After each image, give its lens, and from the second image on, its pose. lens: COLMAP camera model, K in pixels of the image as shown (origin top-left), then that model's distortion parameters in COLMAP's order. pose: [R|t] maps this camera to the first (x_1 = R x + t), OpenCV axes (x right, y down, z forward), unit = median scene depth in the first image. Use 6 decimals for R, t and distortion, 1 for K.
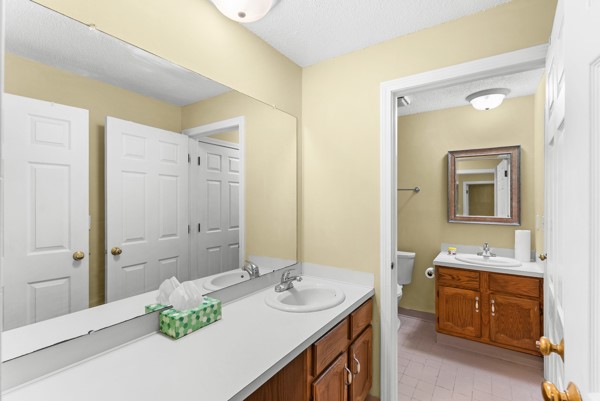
lens RADIAL K [[278.2, 0, 299.9], [0, 278.2, 203.4], [0, 0, 1]] dist [-0.000722, -0.000087]
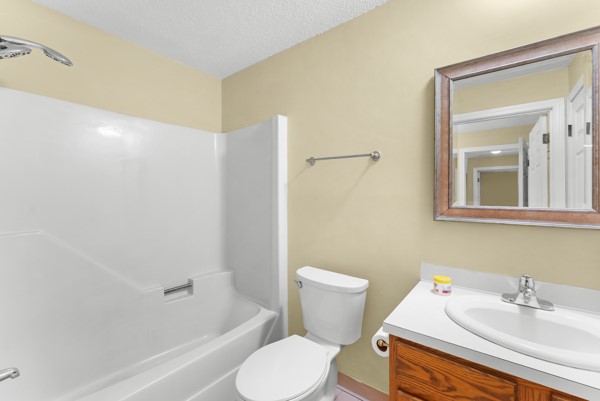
lens RADIAL K [[253.8, 0, 300.7], [0, 253.8, 195.9], [0, 0, 1]] dist [-0.000695, -0.000122]
pose [[0.997509, -0.000291, -0.070546, 0.342629], [0.000080, 0.999996, -0.002987, 0.030280], [0.070546, 0.002974, 0.997504, 0.564248]]
